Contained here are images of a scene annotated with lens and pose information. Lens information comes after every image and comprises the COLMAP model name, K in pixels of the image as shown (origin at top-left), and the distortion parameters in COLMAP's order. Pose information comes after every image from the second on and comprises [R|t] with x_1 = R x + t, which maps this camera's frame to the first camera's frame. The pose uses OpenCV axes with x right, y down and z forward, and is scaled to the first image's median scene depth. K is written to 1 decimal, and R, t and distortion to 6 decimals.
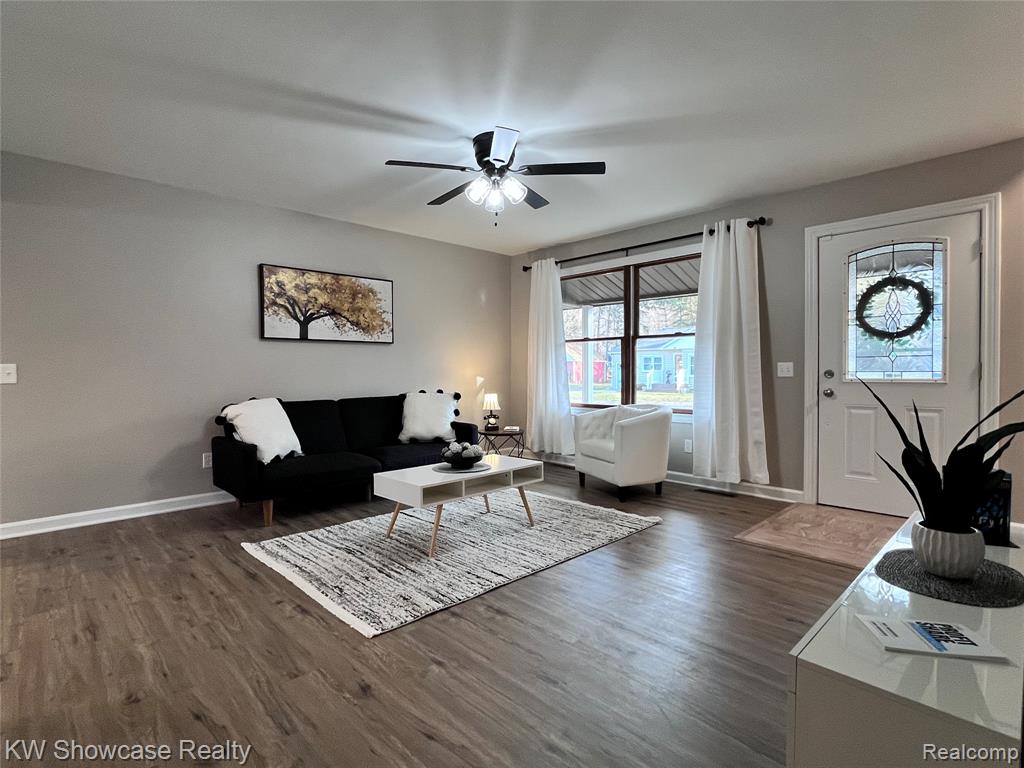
lens RADIAL K [[518.9, 0, 512.0], [0, 518.9, 378.3], [0, 0, 1]] dist [-0.001653, -0.001520]
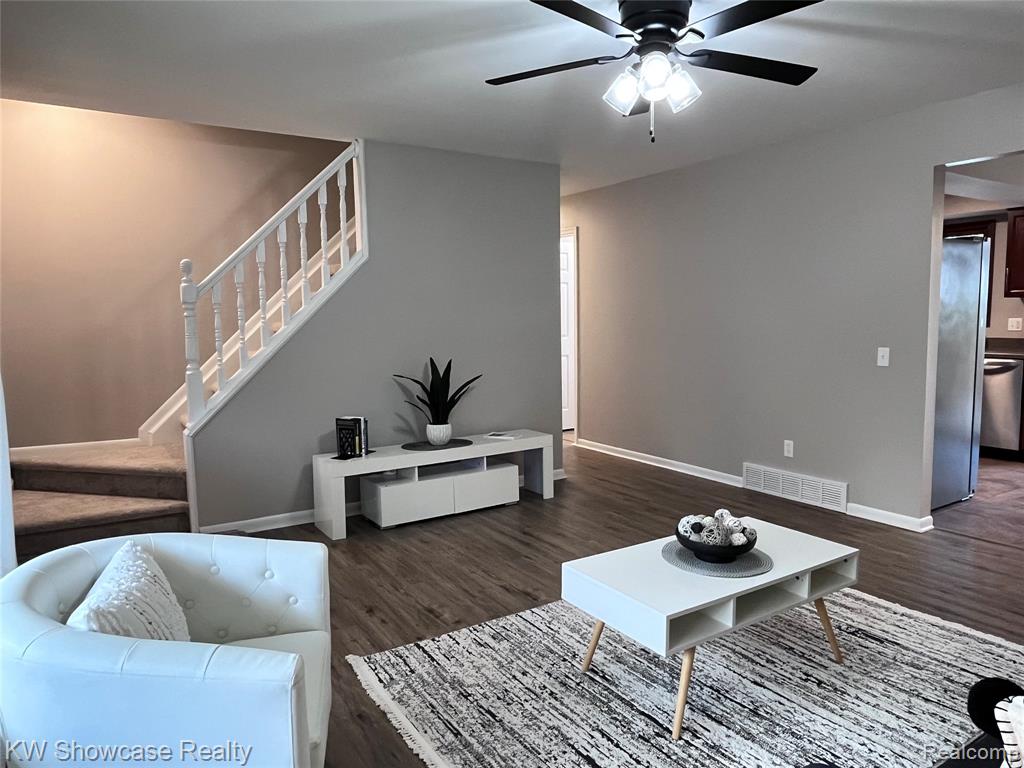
lens RADIAL K [[684.1, 0, 510.8], [0, 684.1, 385.8], [0, 0, 1]] dist [-0.002717, -0.003522]
pose [[-0.979535, -0.003670, 0.201240, -0.025557], [0.020633, 0.992735, 0.118536, -0.093386], [-0.200213, 0.120262, -0.972343, 1.600044]]
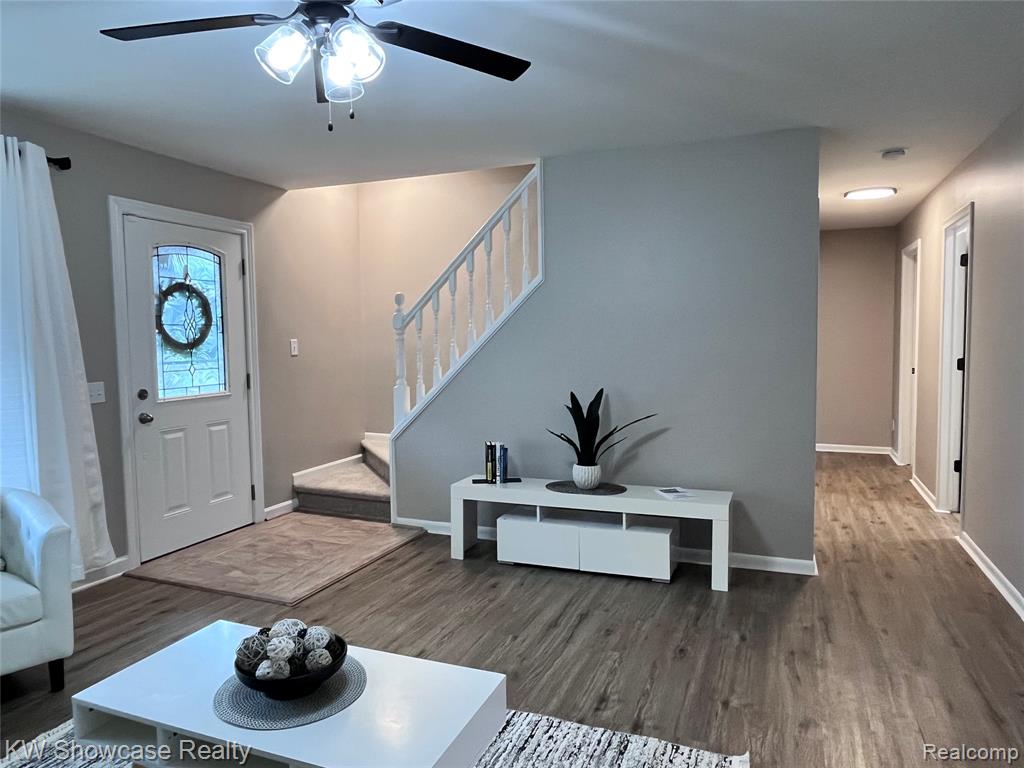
lens RADIAL K [[684.1, 0, 513.2], [0, 684.1, 382.5], [0, 0, 1]] dist [-0.002717, -0.003522]
pose [[-0.407909, -0.052946, 0.911486, -0.589234], [0.026183, 0.997228, 0.069643, -0.089379], [-0.912647, 0.052273, -0.405392, 0.966699]]
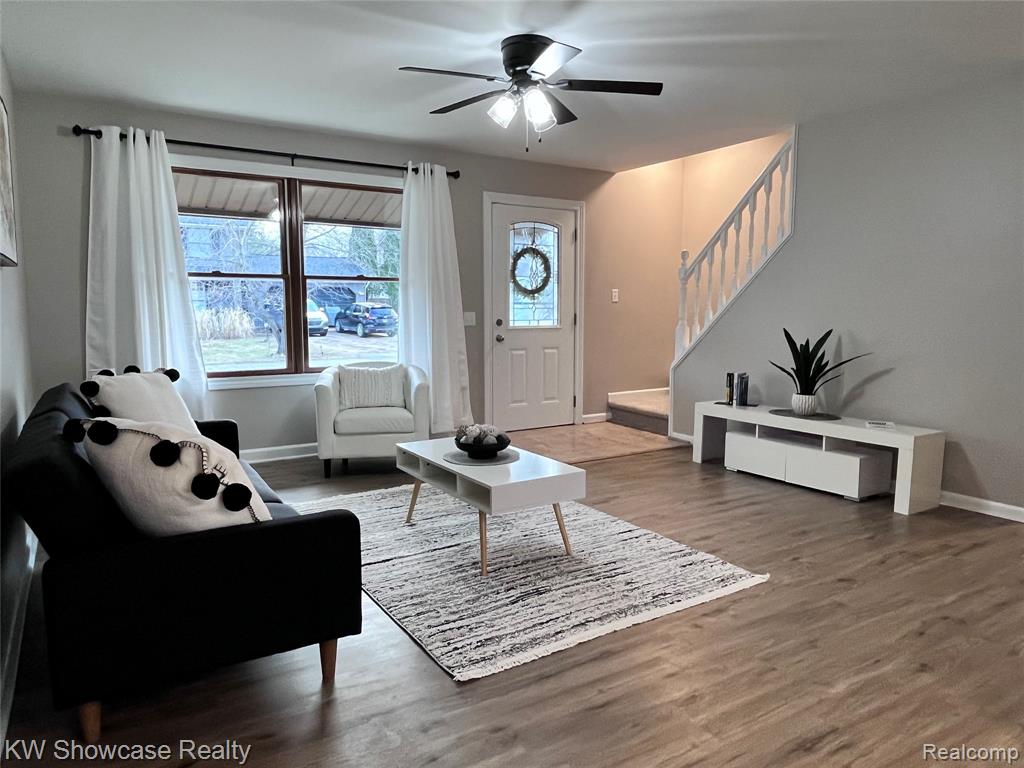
lens RADIAL K [[684.1, 0, 512.2], [0, 684.1, 385.6], [0, 0, 1]] dist [-0.002717, -0.003522]
pose [[0.201933, -0.109134, 0.973300, -0.976441], [0.010386, 0.993955, 0.109296, -0.038501], [-0.979344, -0.011962, 0.201846, 0.696905]]
